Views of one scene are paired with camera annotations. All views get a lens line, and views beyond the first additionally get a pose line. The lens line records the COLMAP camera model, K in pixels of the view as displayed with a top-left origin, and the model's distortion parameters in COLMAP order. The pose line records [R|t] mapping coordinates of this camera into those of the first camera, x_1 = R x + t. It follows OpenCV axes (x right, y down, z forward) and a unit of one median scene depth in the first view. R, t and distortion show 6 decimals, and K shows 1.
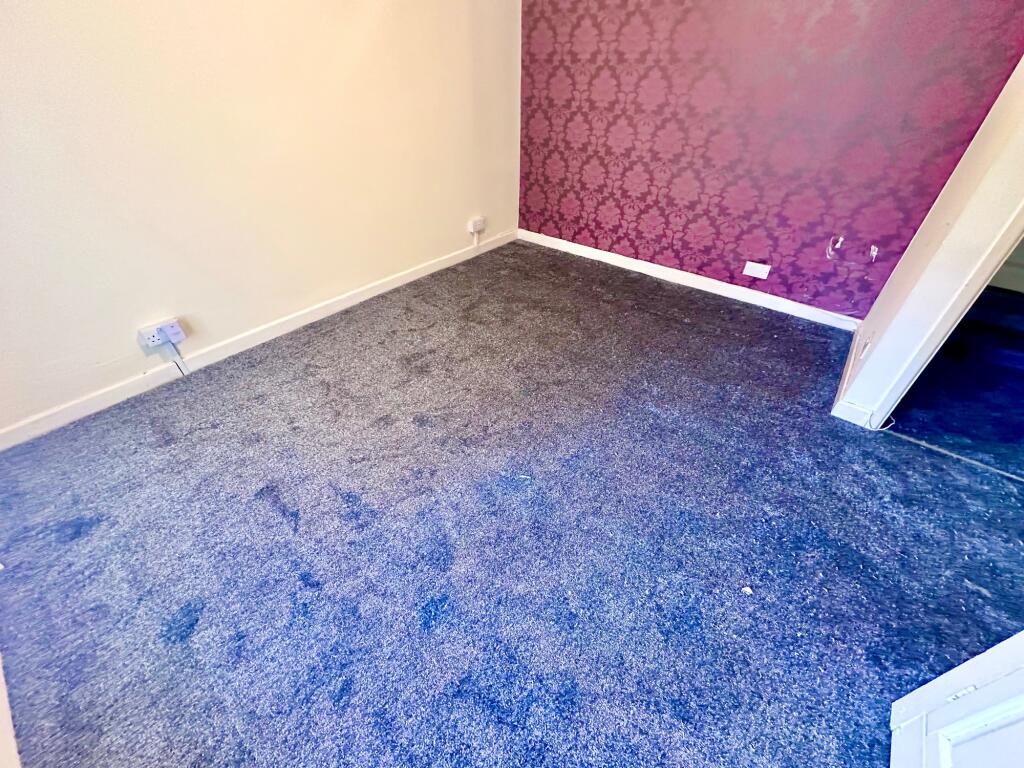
lens RADIAL K [[402.0, 0, 512.5], [0, 402.0, 380.9], [0, 0, 1]] dist [0.002070, 0.000274]
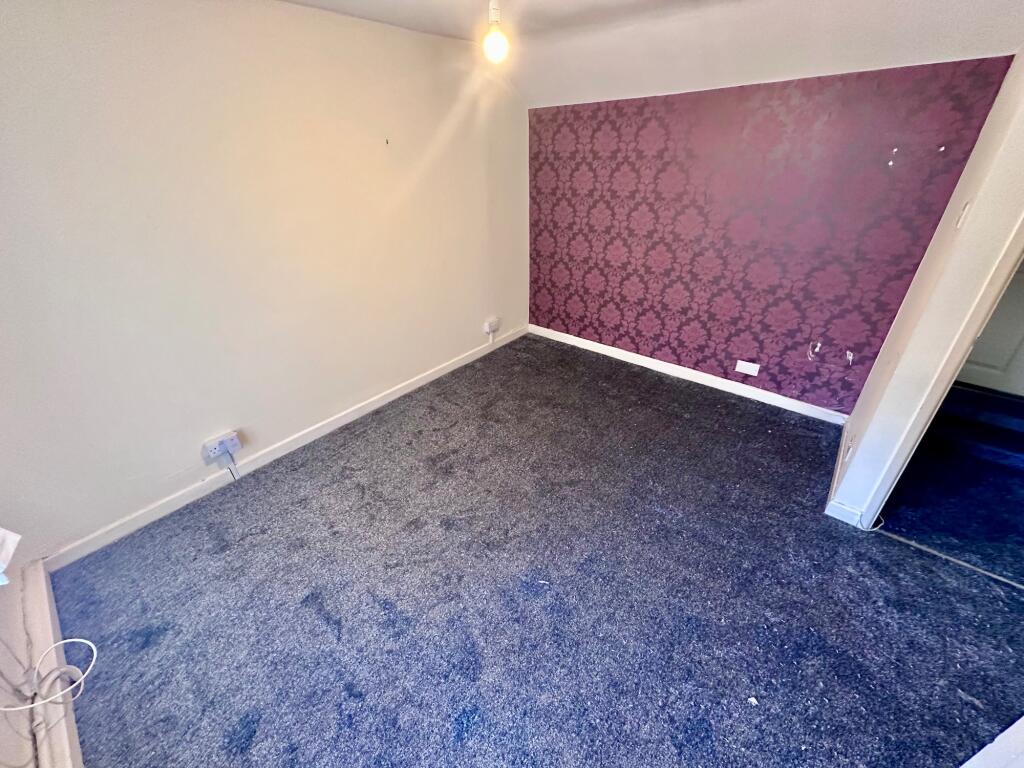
lens RADIAL K [[402.0, 0, 512.9], [0, 402.0, 383.9], [0, 0, 1]] dist [0.002070, 0.000274]
pose [[0.999619, -0.017216, -0.021593, -0.019435], [0.013939, 0.989527, -0.143676, -0.134730], [0.023840, 0.143320, 0.989389, -0.160652]]
